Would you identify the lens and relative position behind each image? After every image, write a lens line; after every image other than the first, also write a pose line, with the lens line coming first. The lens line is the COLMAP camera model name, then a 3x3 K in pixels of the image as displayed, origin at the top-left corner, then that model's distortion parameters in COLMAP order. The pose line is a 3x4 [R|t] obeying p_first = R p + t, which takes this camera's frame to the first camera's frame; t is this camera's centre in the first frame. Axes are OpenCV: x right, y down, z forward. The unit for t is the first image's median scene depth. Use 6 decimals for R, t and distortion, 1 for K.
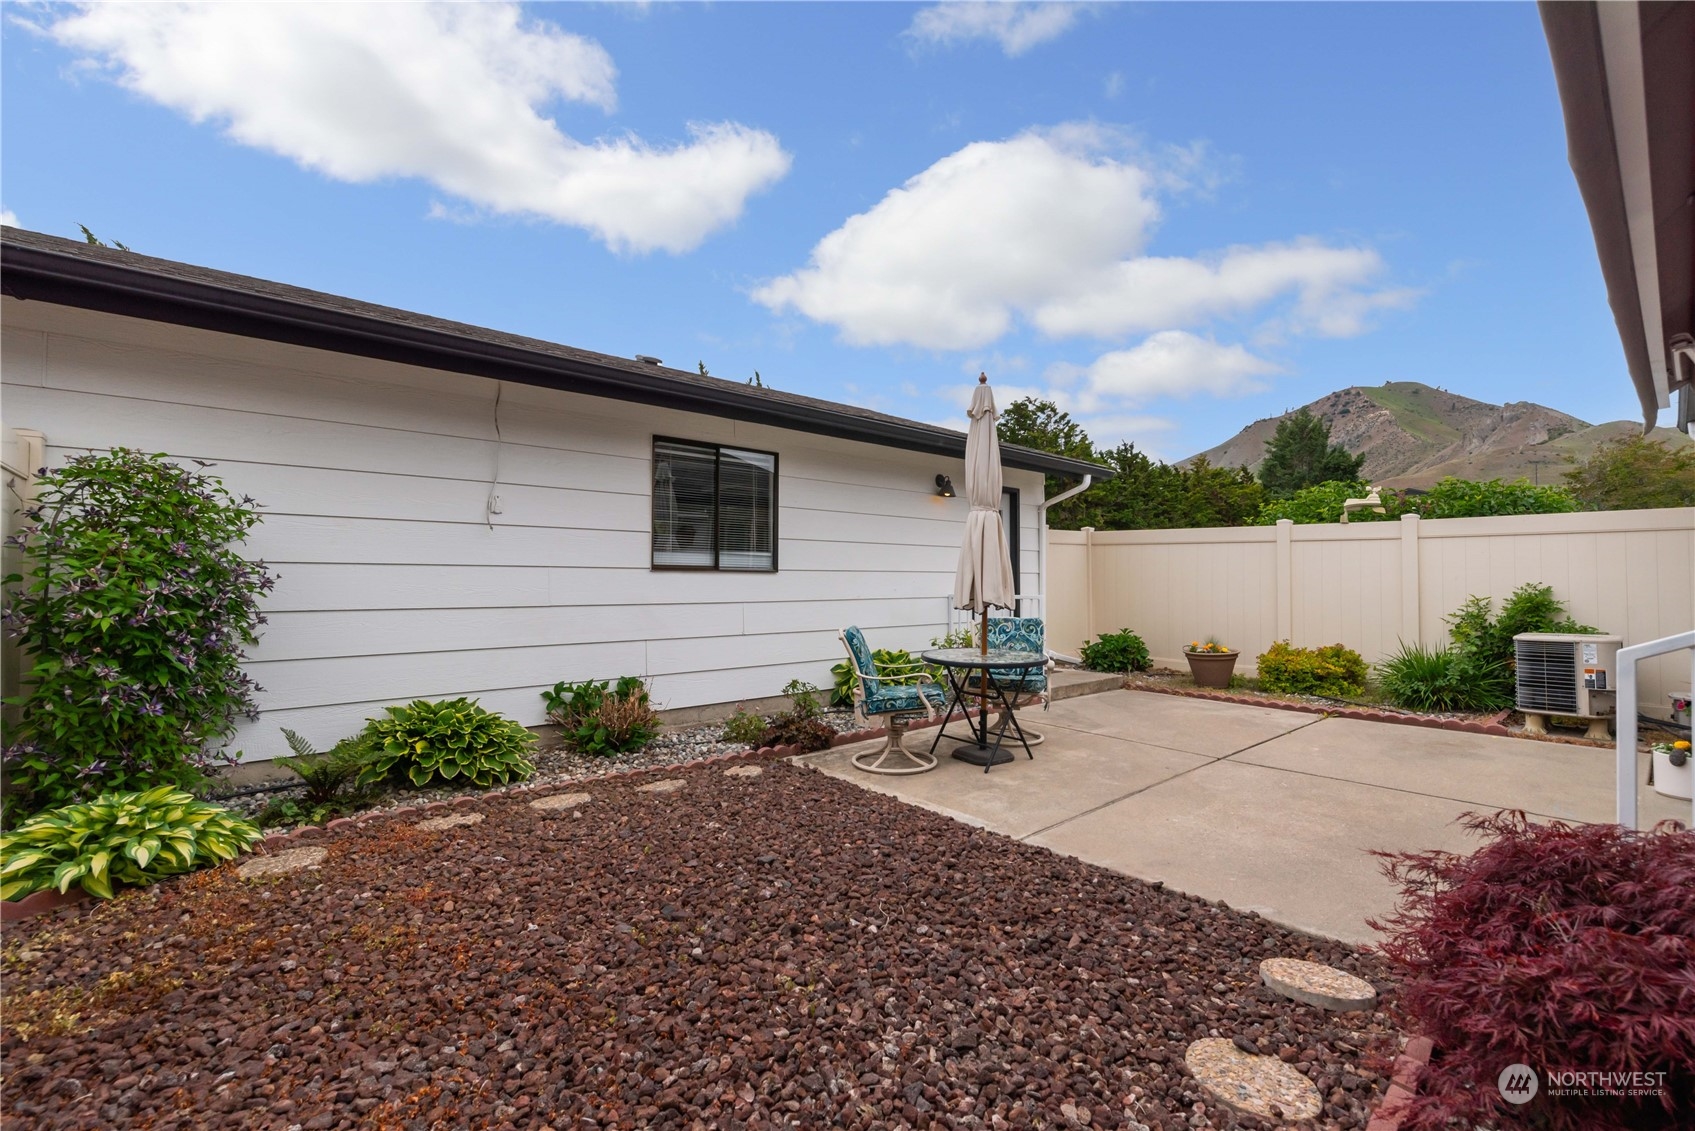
lens RADIAL K [[724.9, 0, 845.9], [0, 724.9, 576.7], [0, 0, 1]] dist [-0.000224, -0.000113]
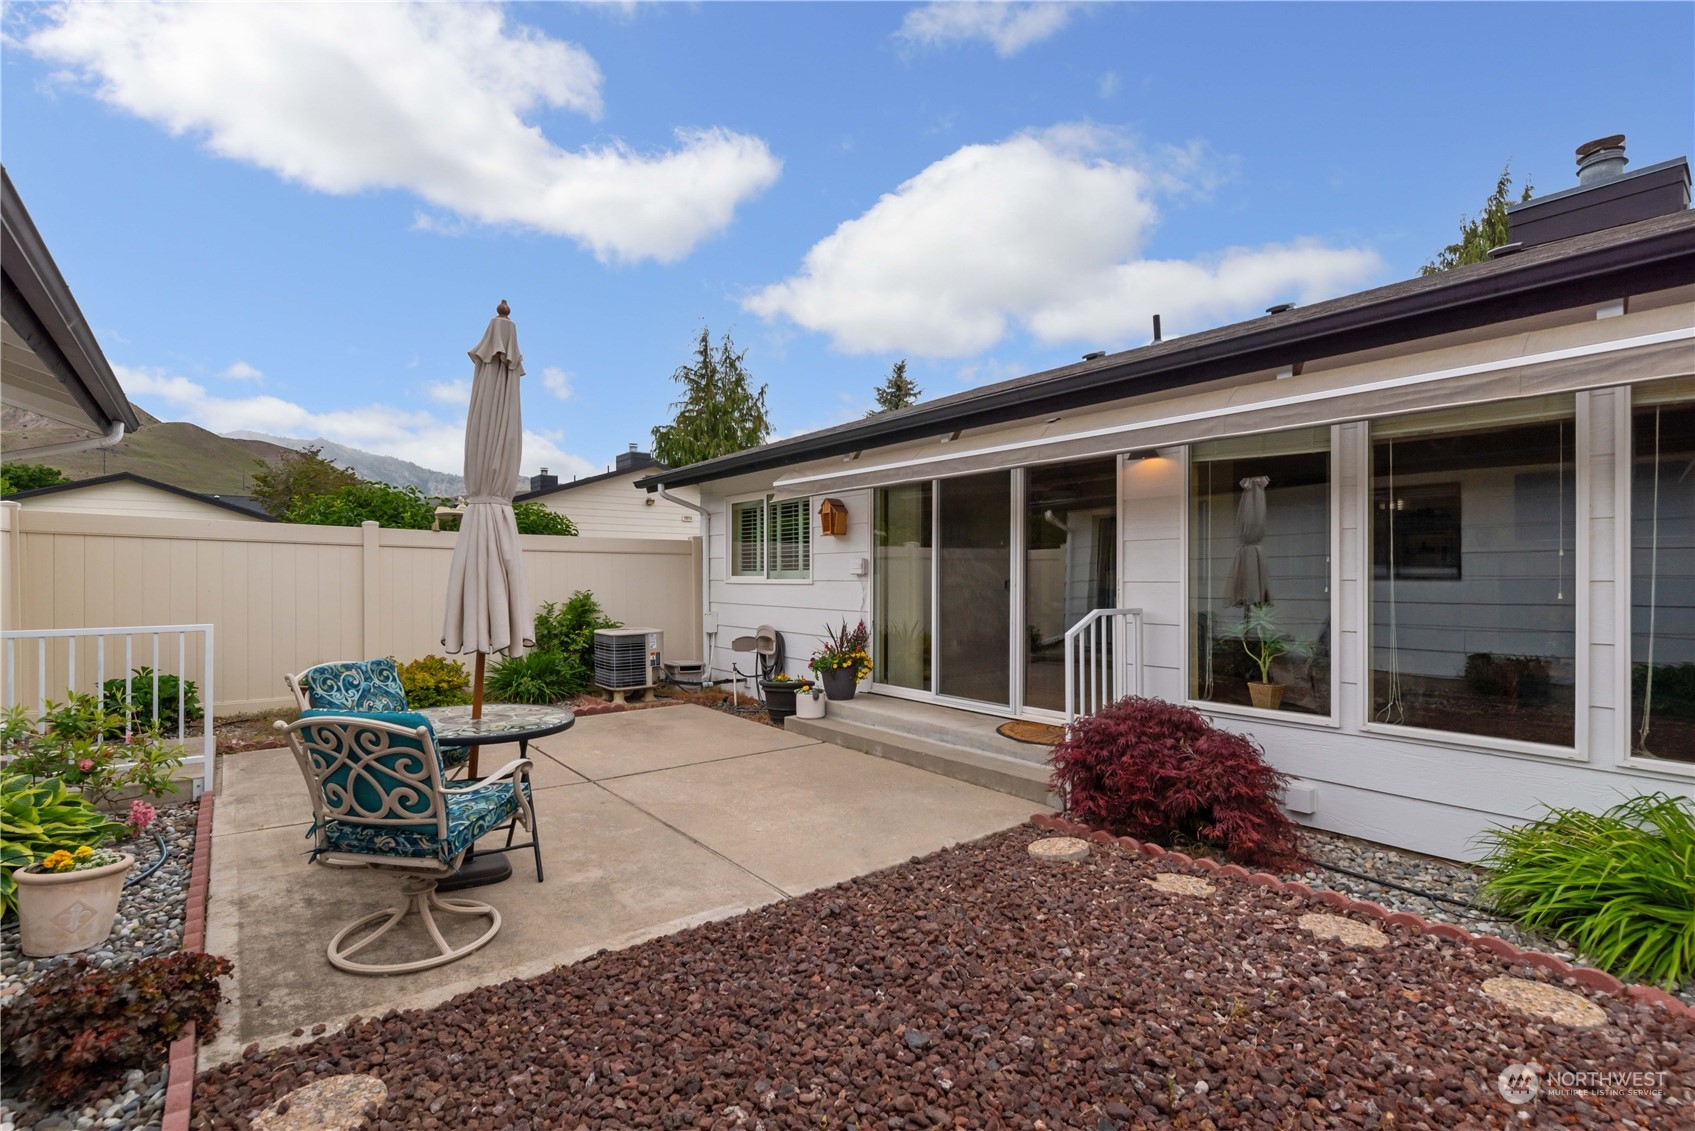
lens RADIAL K [[770.7, 0, 841.6], [0, 770.7, 569.2], [0, 0, 1]] dist [-0.000109, 0.000129]
pose [[0.053368, 0.007583, 0.998546, -0.527186], [-0.005218, 0.999960, -0.007315, -0.028453], [-0.998561, -0.004820, 0.053405, 0.650152]]
